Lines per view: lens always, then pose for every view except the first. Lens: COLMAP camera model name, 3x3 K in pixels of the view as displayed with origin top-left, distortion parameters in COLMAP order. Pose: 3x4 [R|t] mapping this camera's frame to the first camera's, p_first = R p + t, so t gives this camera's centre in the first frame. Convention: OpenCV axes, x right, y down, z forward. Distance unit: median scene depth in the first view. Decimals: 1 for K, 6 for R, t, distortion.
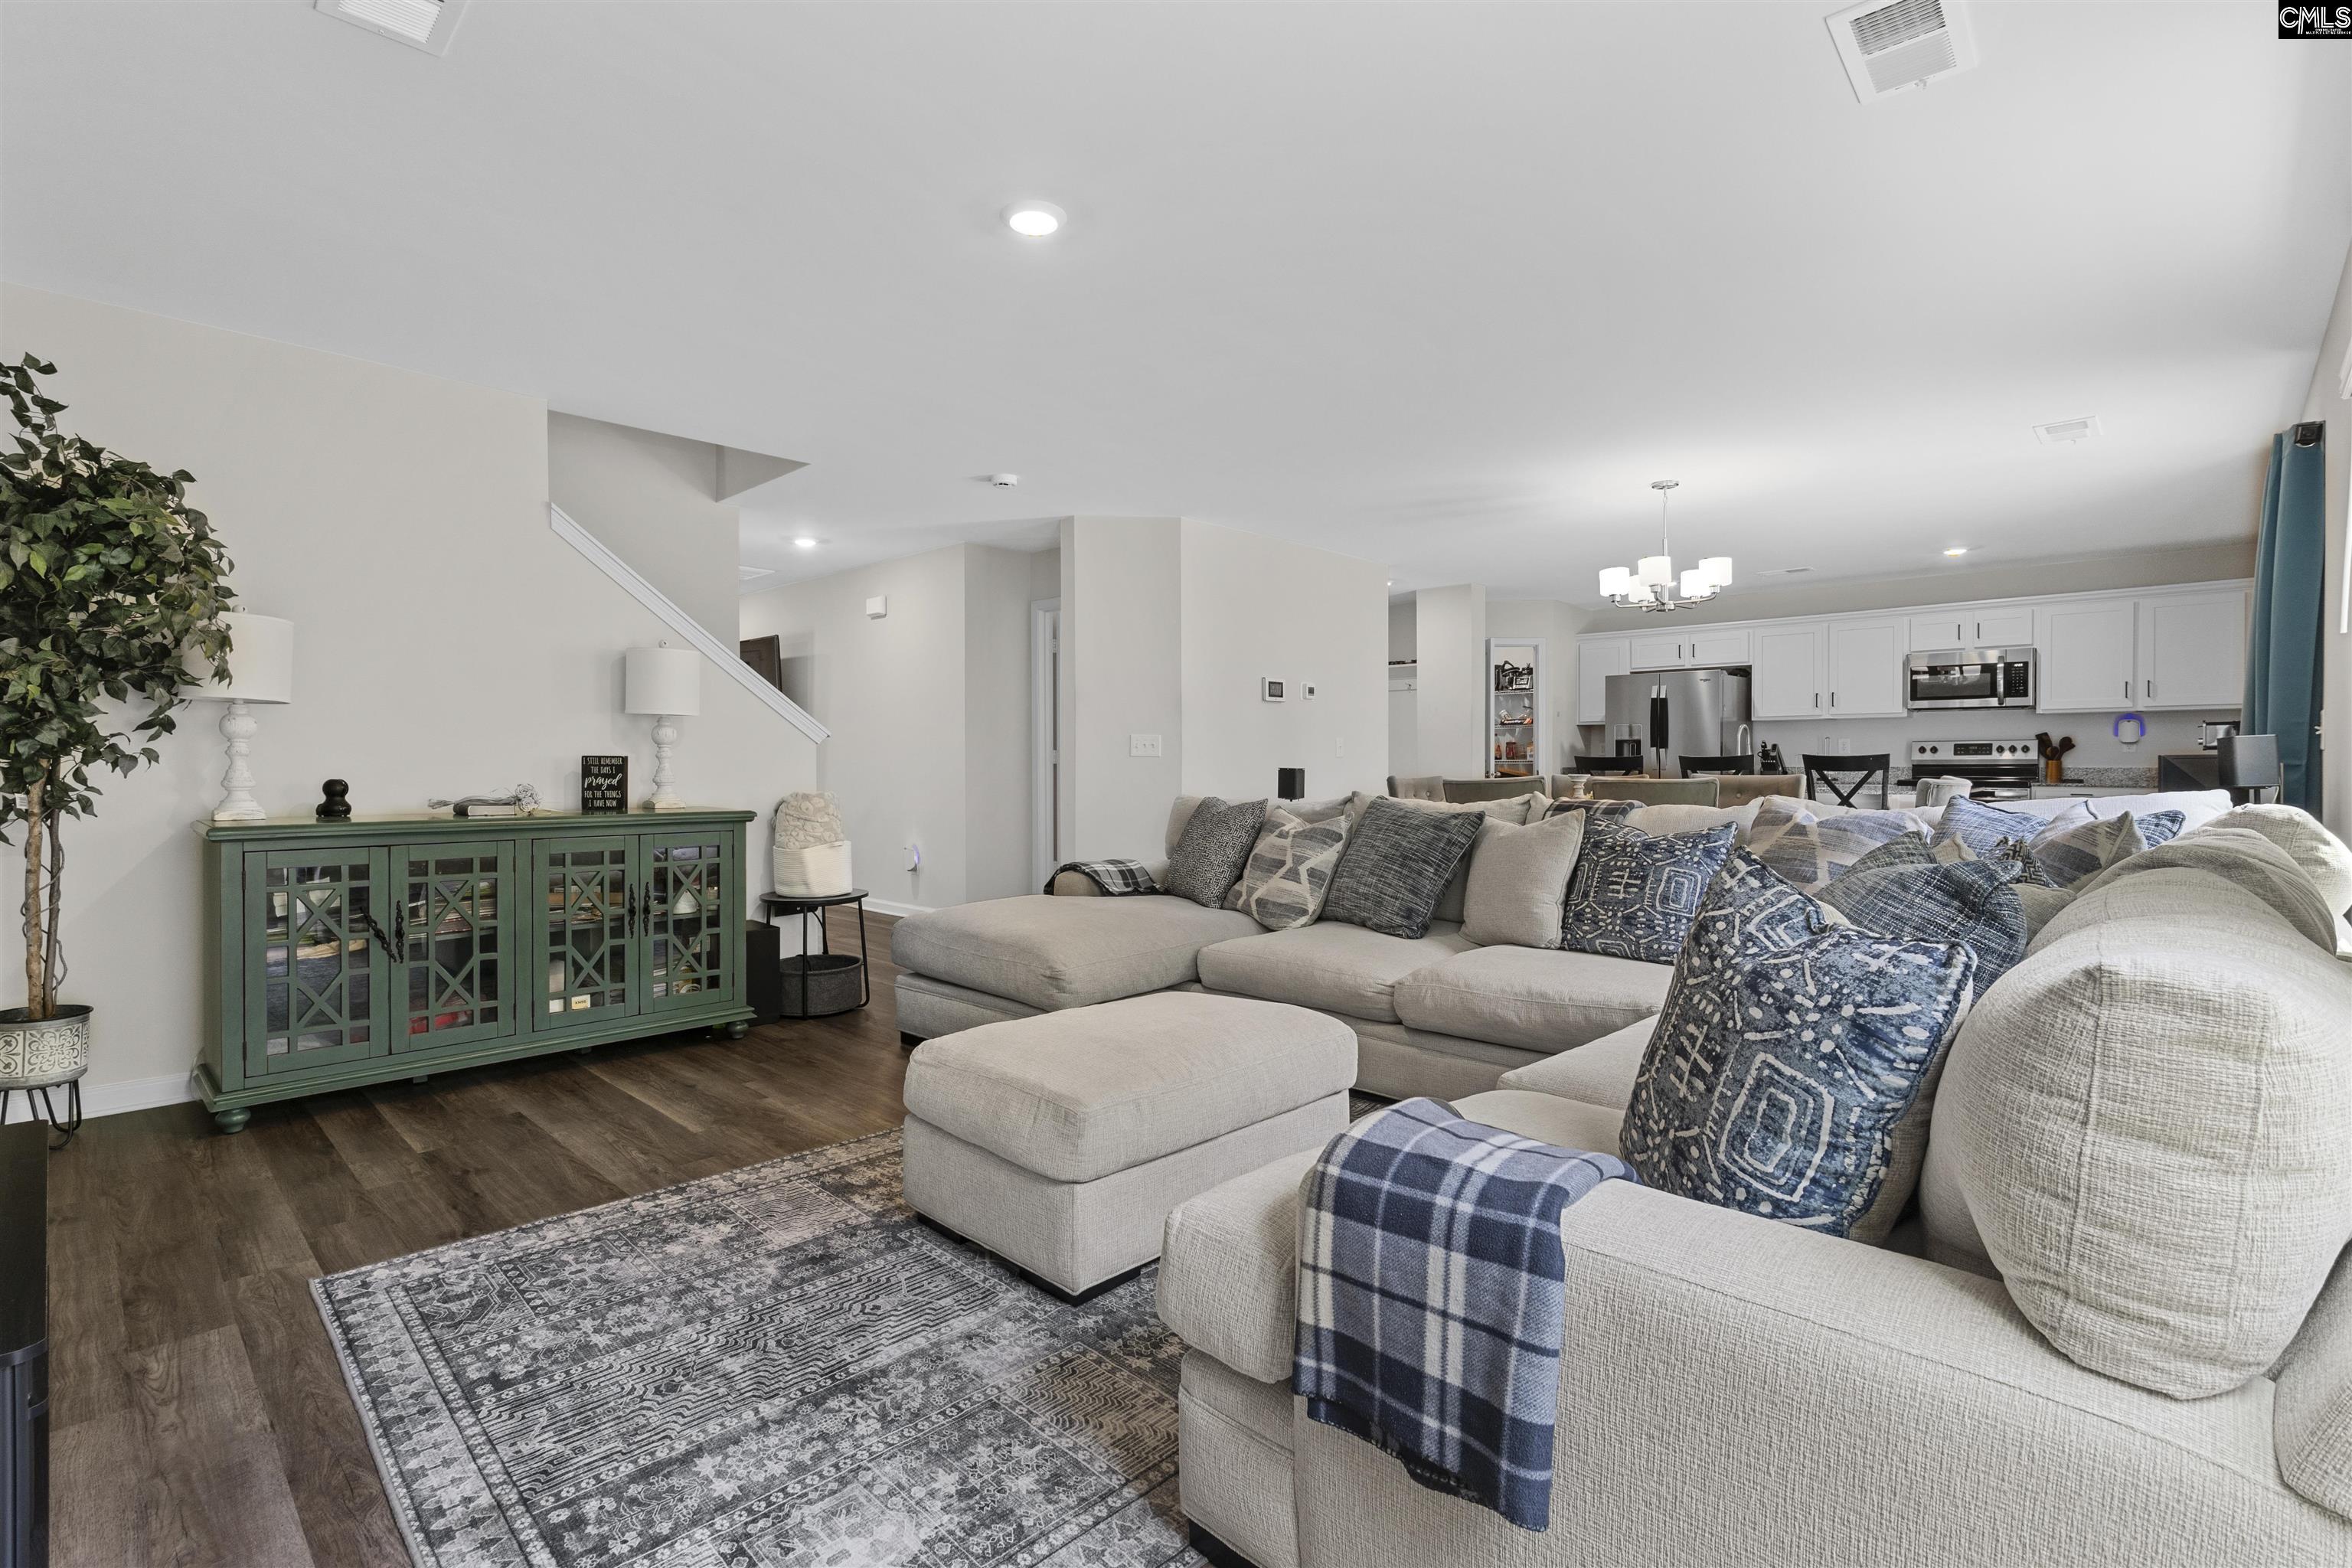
lens RADIAL K [[1075.2, 0, 1167.8], [0, 1075.2, 780.6], [0, 0, 1]] dist [-0.010218, -0.000746]
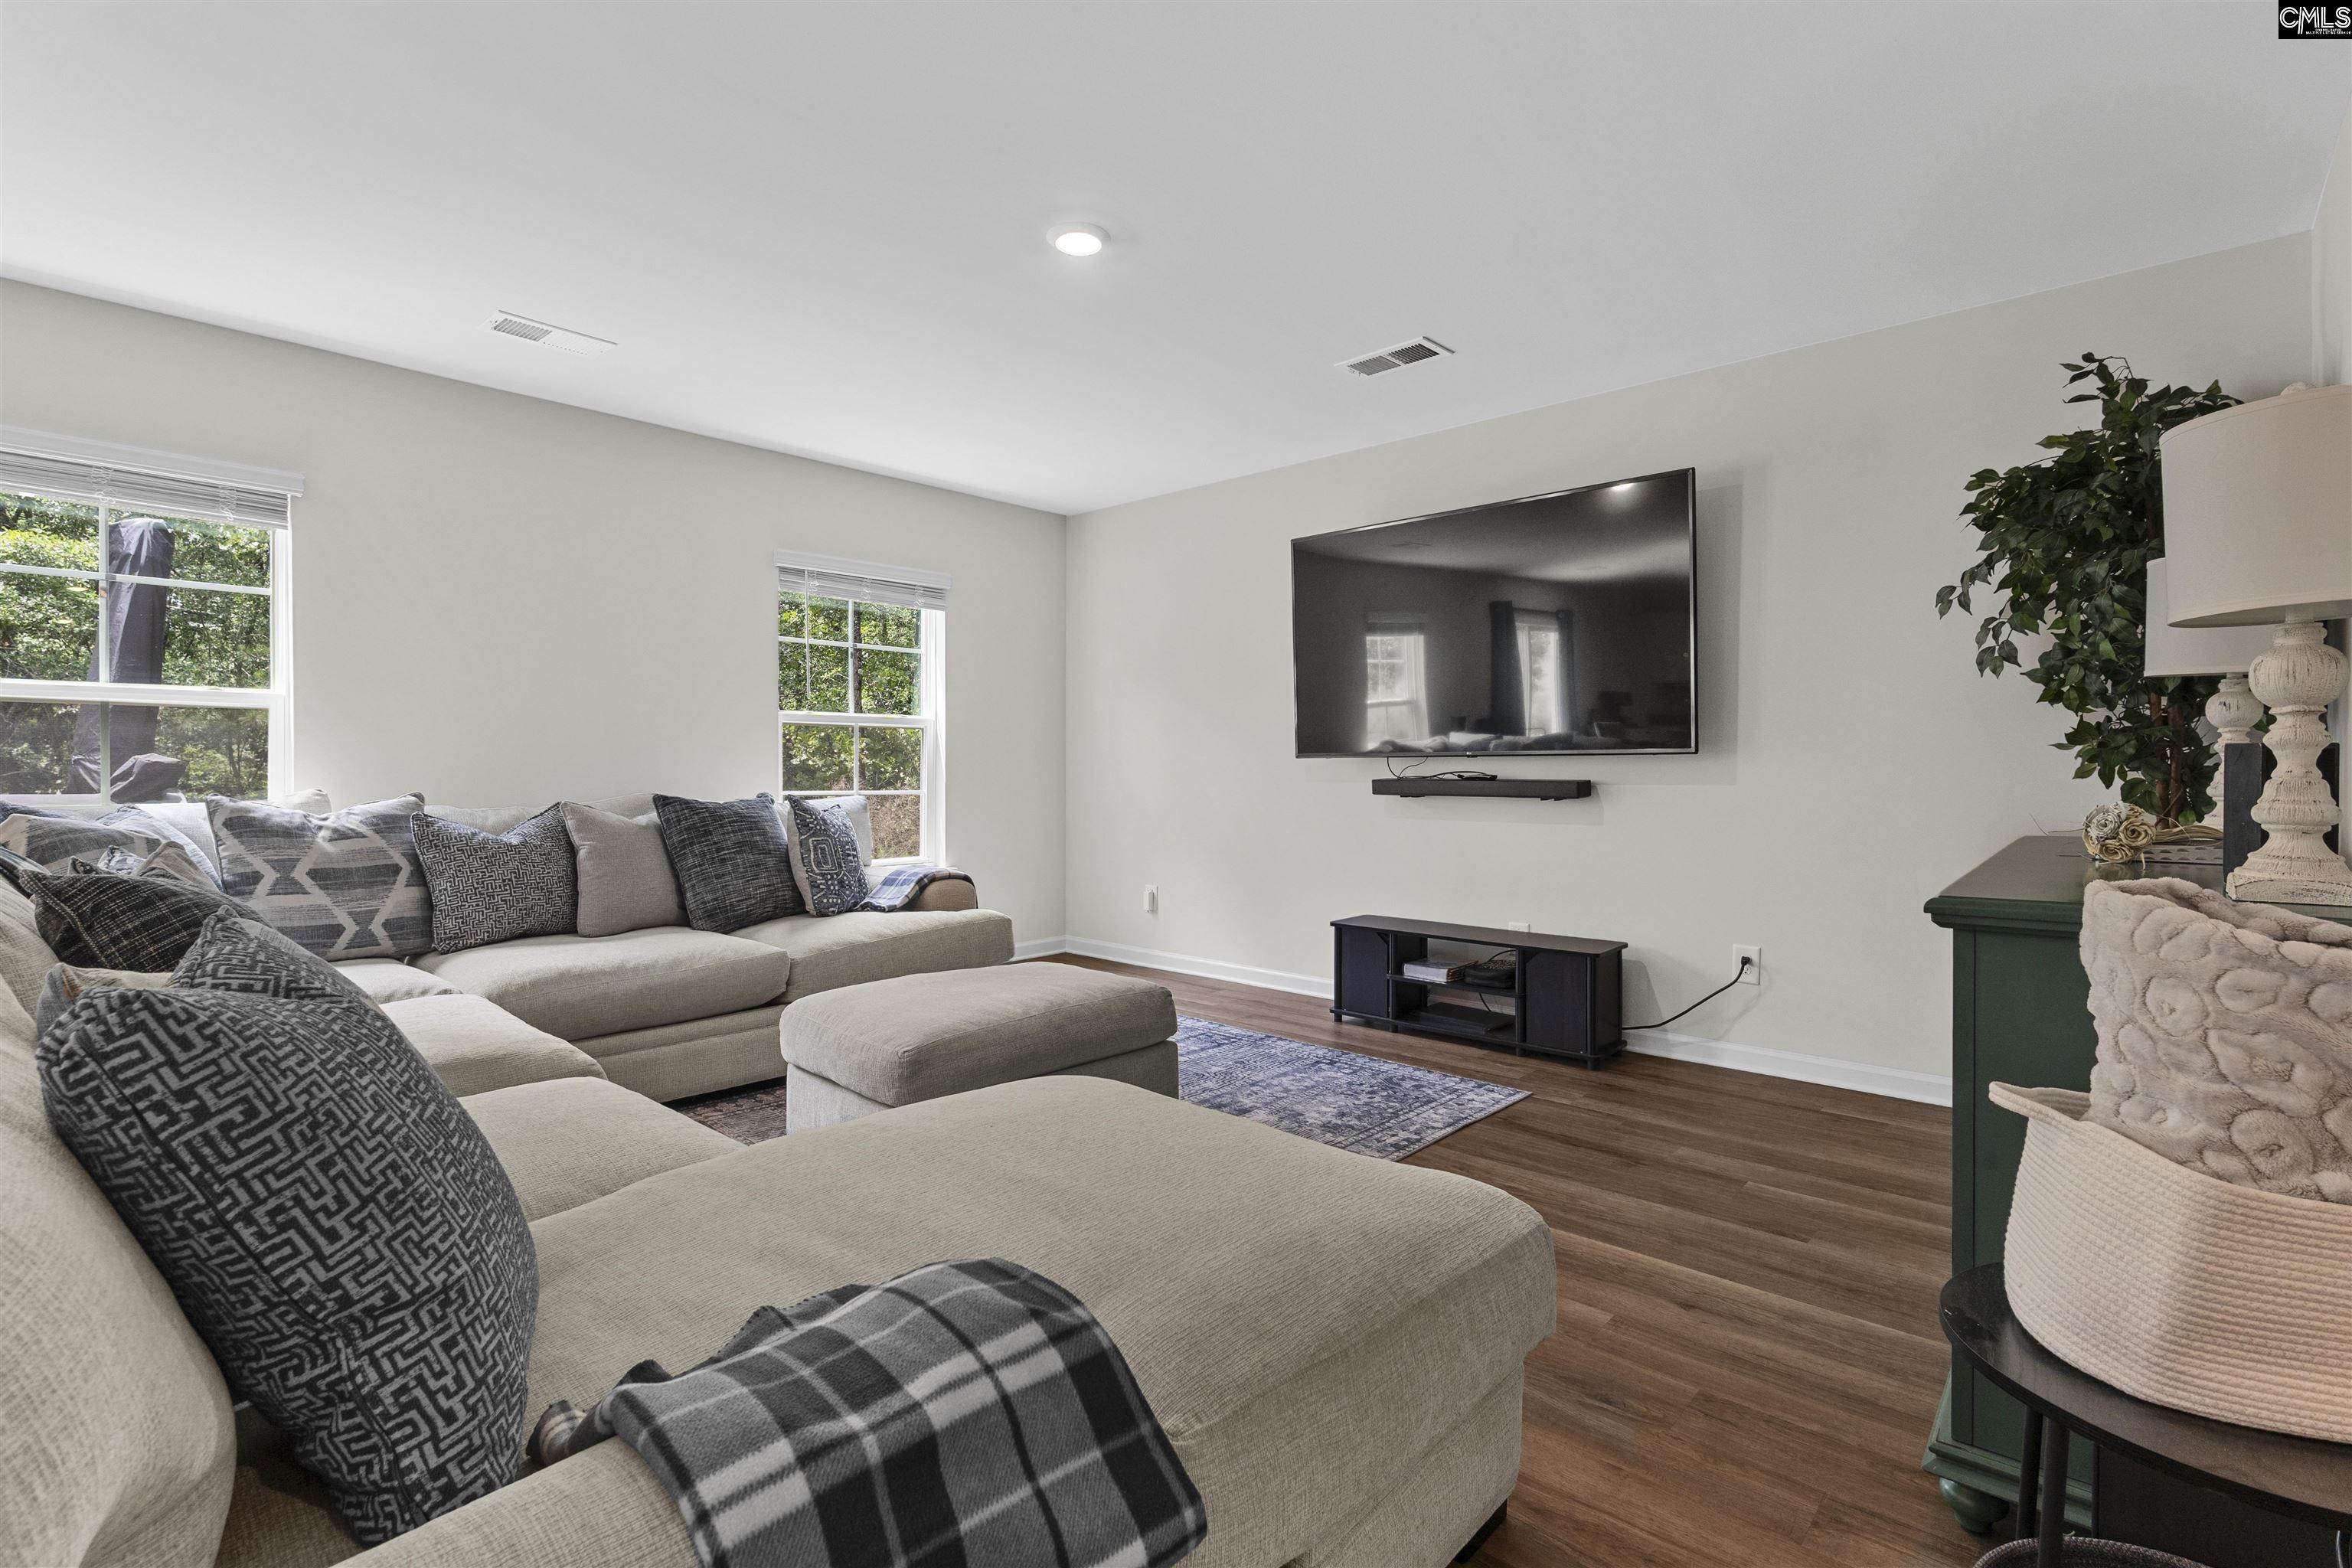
lens RADIAL K [[1075.2, 0, 1170.6], [0, 1075.2, 771.0], [0, 0, 1]] dist [-0.010218, -0.000746]
pose [[-0.999658, -0.001269, -0.026138, -0.222096], [-0.001868, 0.999736, 0.022902, -0.038796], [0.026102, 0.022943, -0.999396, 2.457638]]
